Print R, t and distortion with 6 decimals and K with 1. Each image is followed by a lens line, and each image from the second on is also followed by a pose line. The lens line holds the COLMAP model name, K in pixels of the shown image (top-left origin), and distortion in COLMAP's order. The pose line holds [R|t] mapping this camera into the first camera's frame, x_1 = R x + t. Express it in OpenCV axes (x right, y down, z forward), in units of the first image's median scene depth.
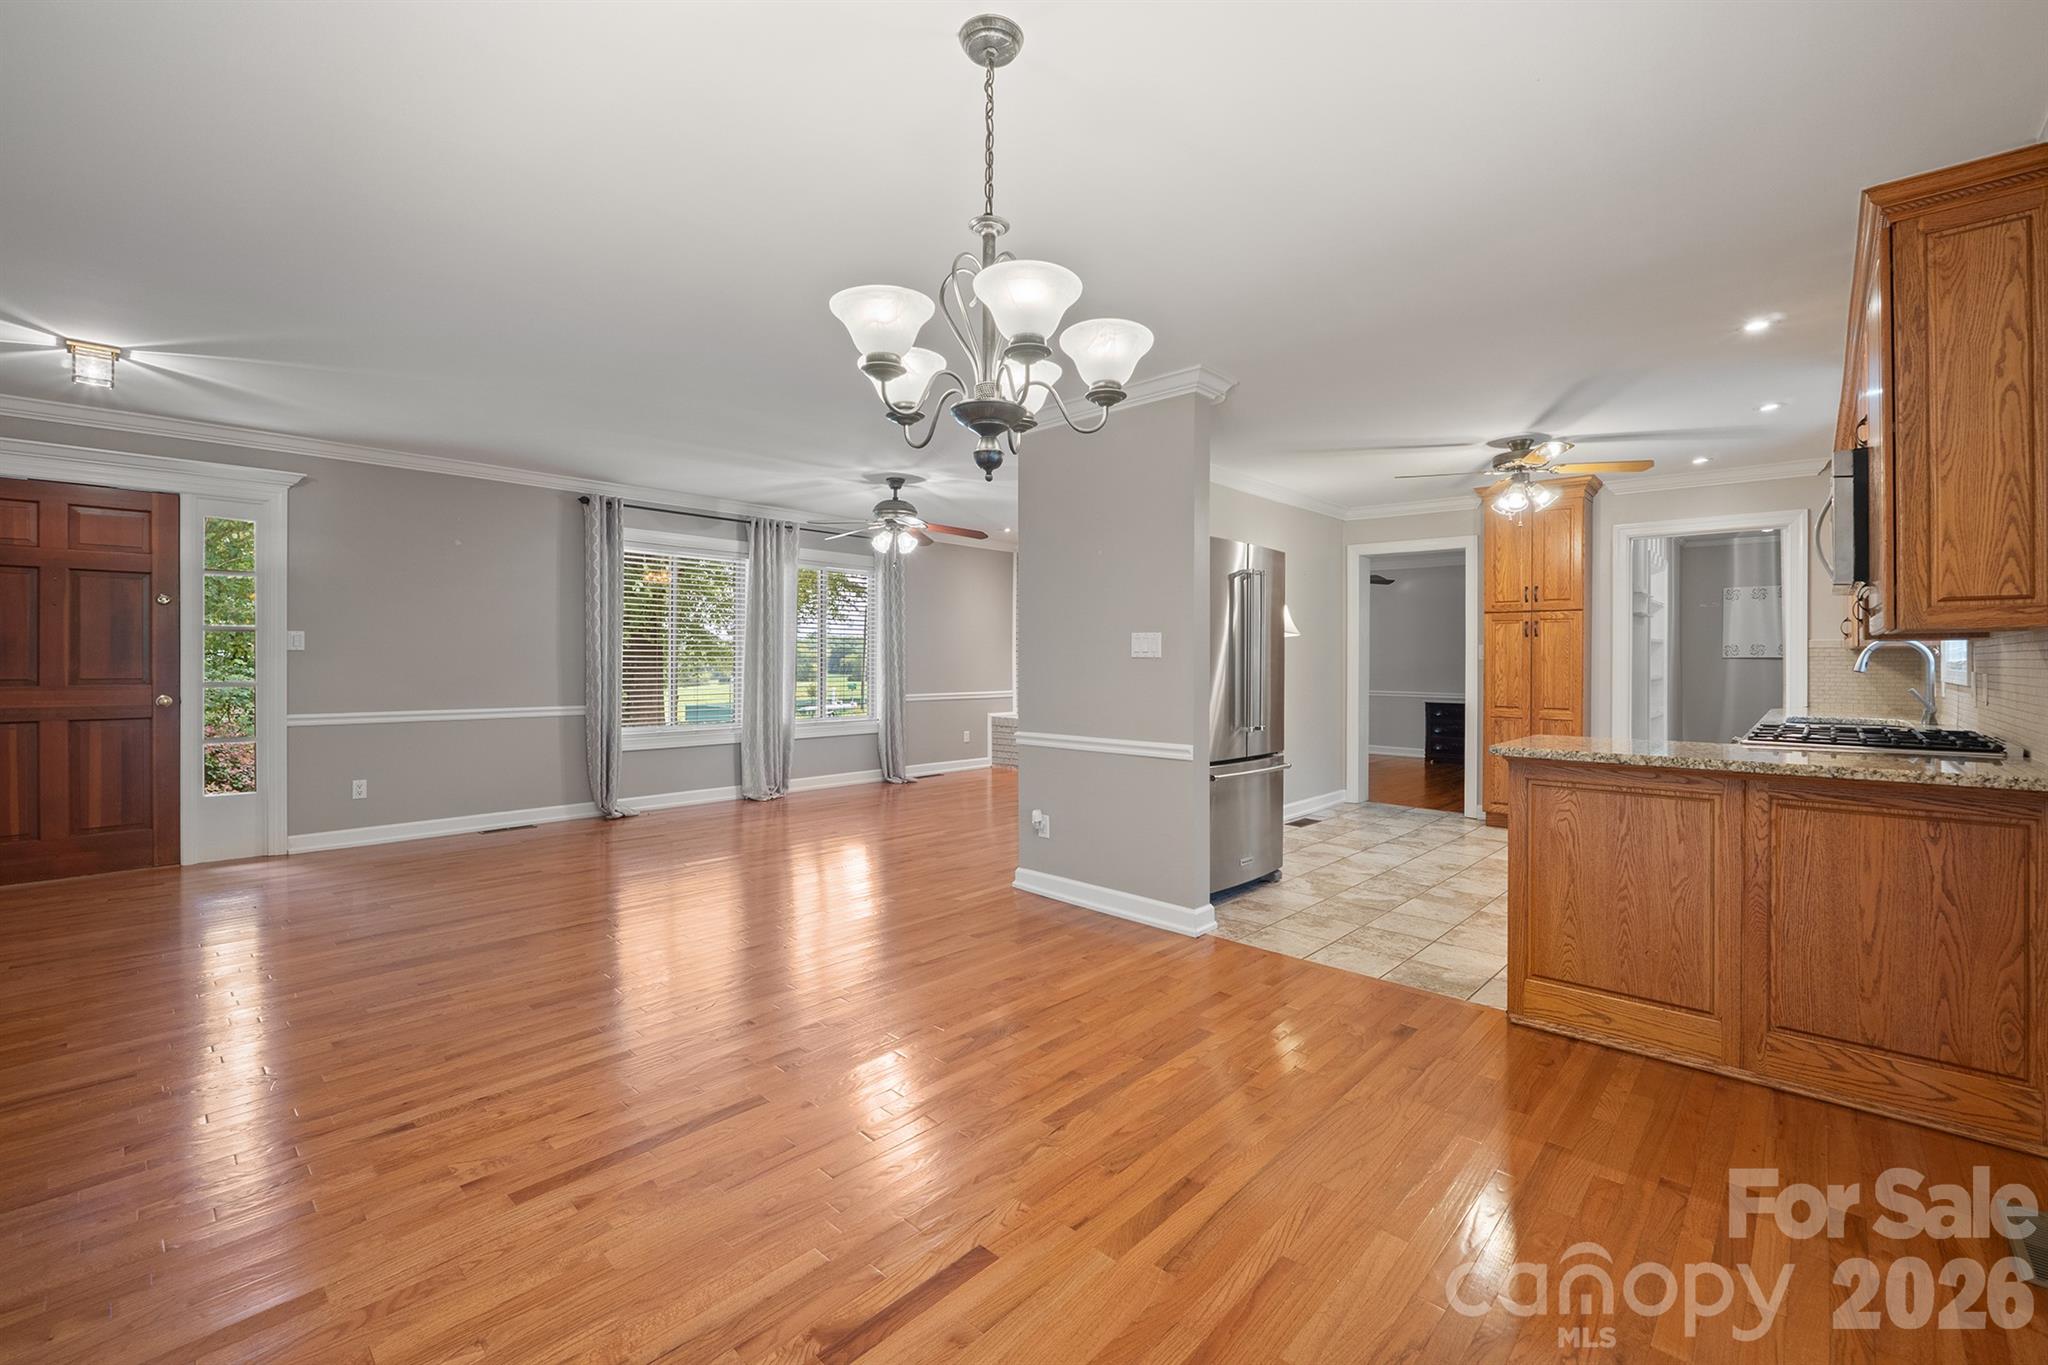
lens RADIAL K [[863.6, 0, 1028.3], [0, 863.6, 661.6], [0, 0, 1]] dist [-0.006579, -0.000011]
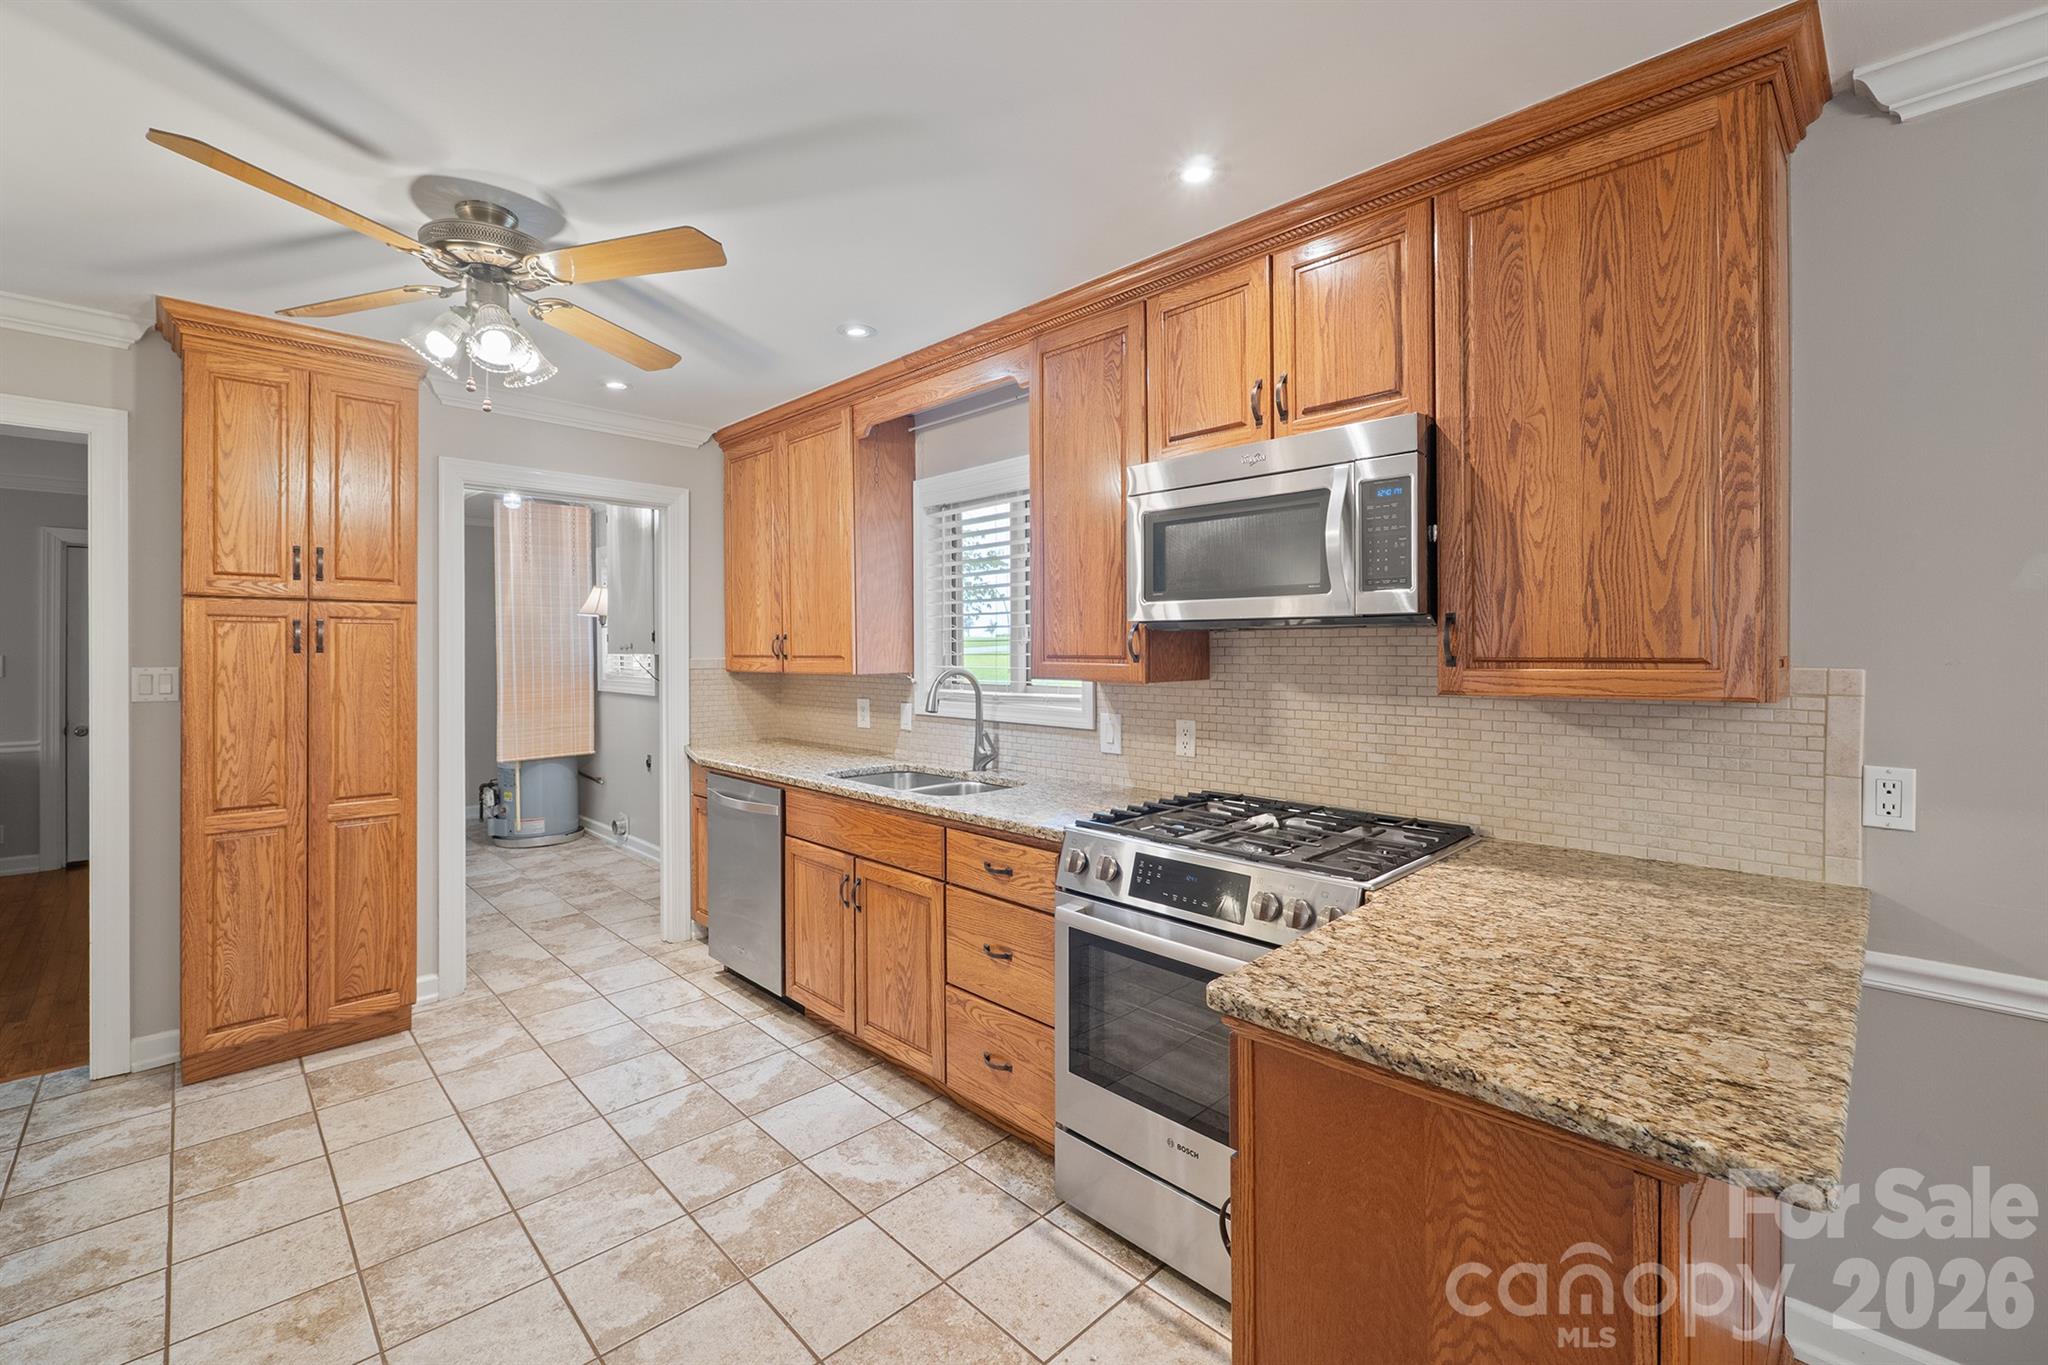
lens RADIAL K [[863.6, 0, 1016.3], [0, 863.6, 648.7], [0, 0, 1]] dist [-0.006579, -0.000011]
pose [[0.046008, -0.003920, 0.998933, 0.179080], [0.002555, 0.999989, 0.003807, -0.045080], [-0.998938, 0.002377, 0.046018, 0.835646]]
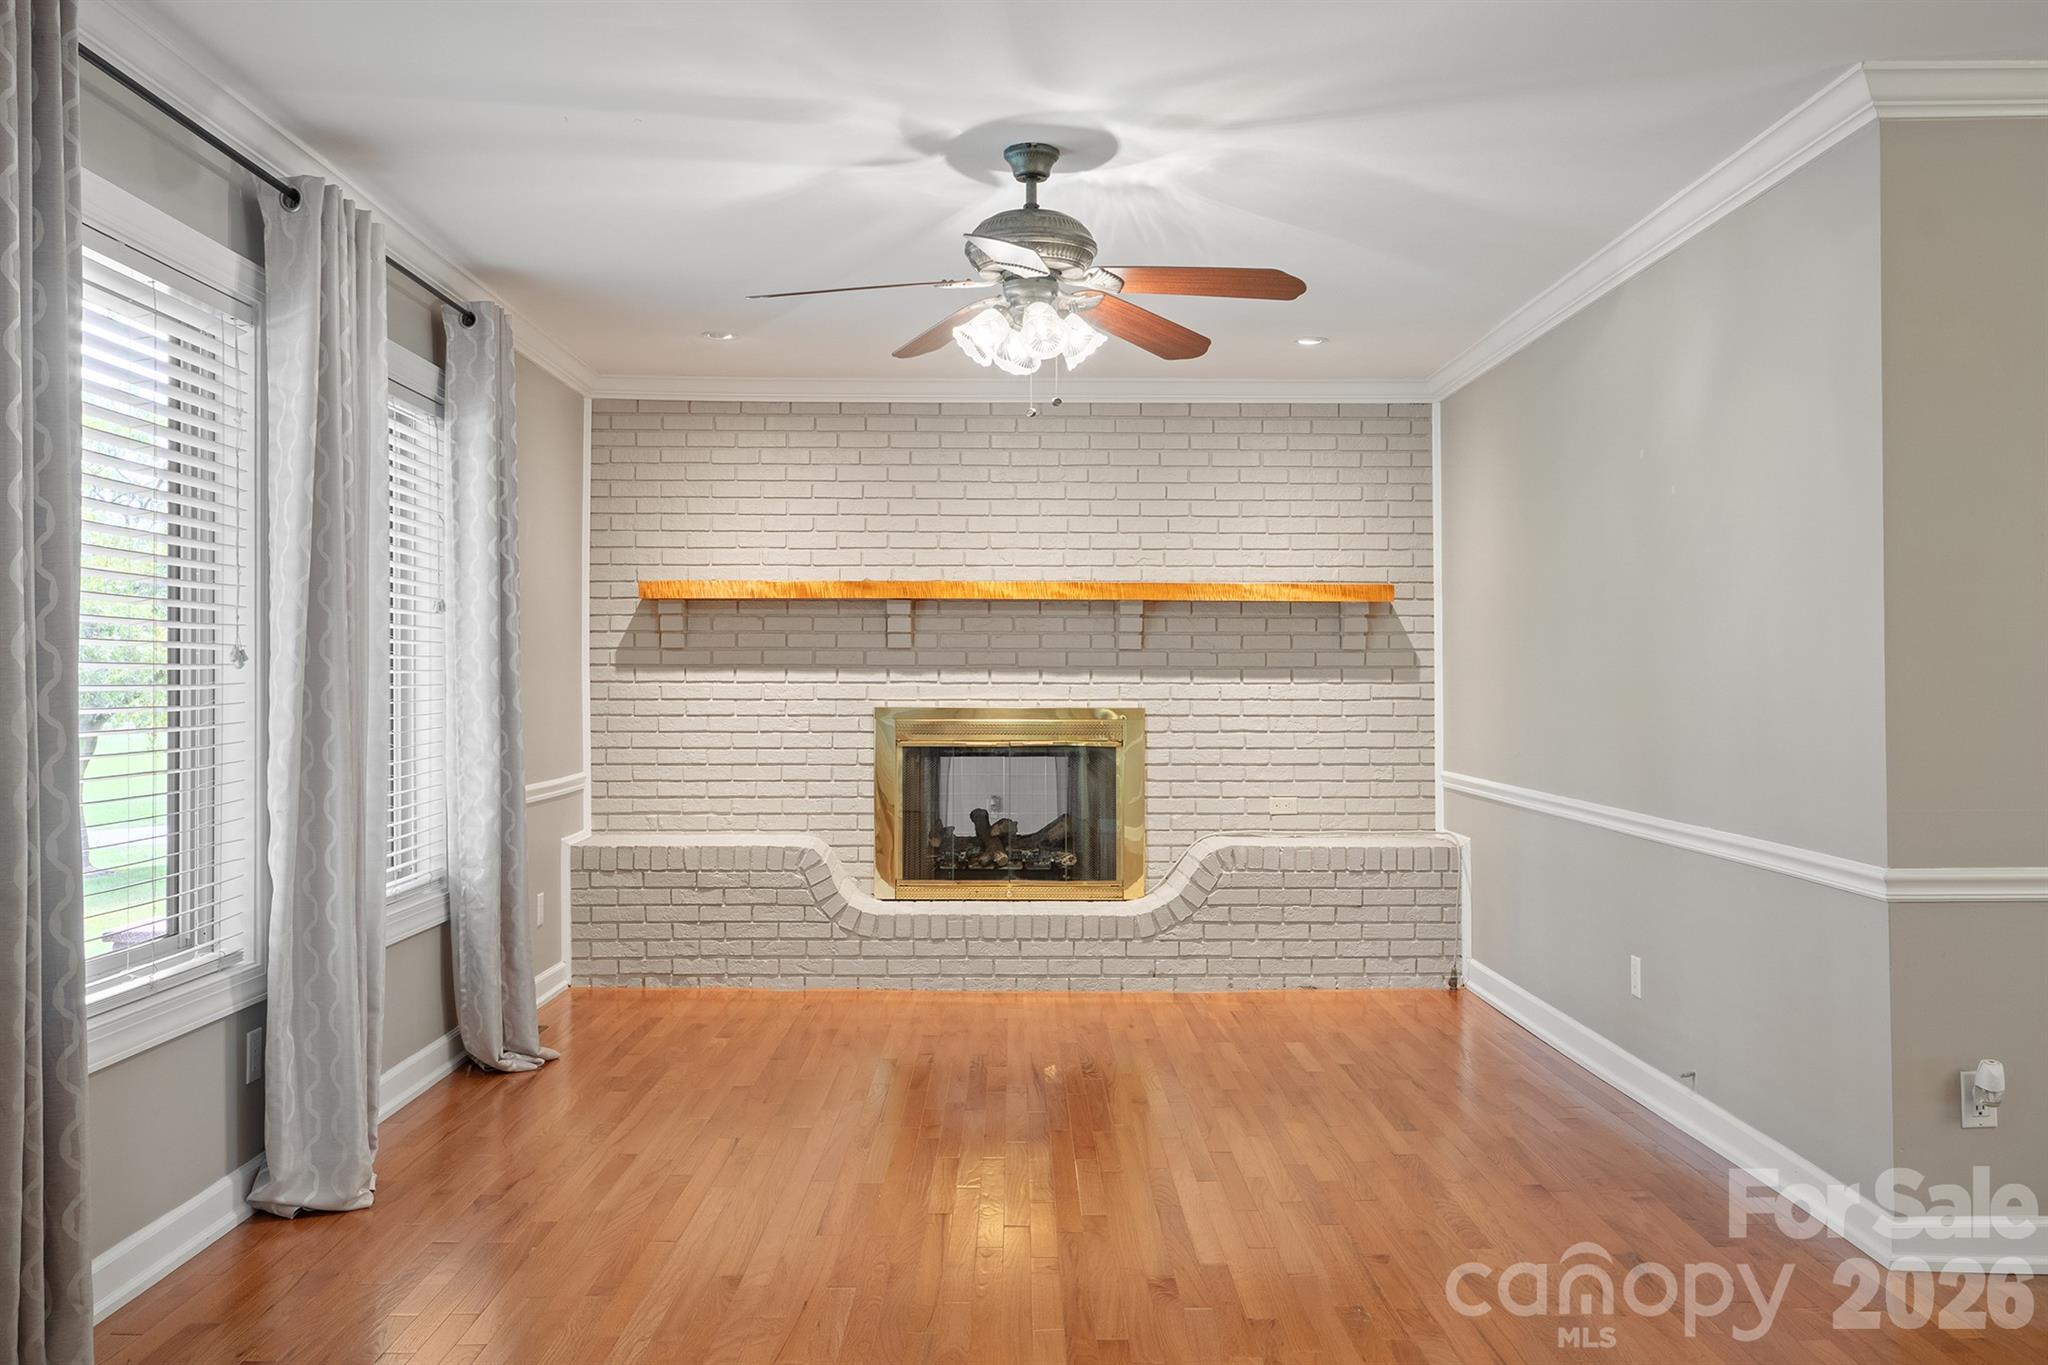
lens RADIAL K [[1795.8, 0, 1017.8], [0, 1795.8, 663.5], [0, 0, 1]] dist [0.007886, -0.004915]
pose [[0.722698, -0.000959, 0.691164, -0.932770], [0.010445, 0.999900, -0.009534, -0.009079], [-0.691086, 0.014110, 0.722635, 0.736143]]
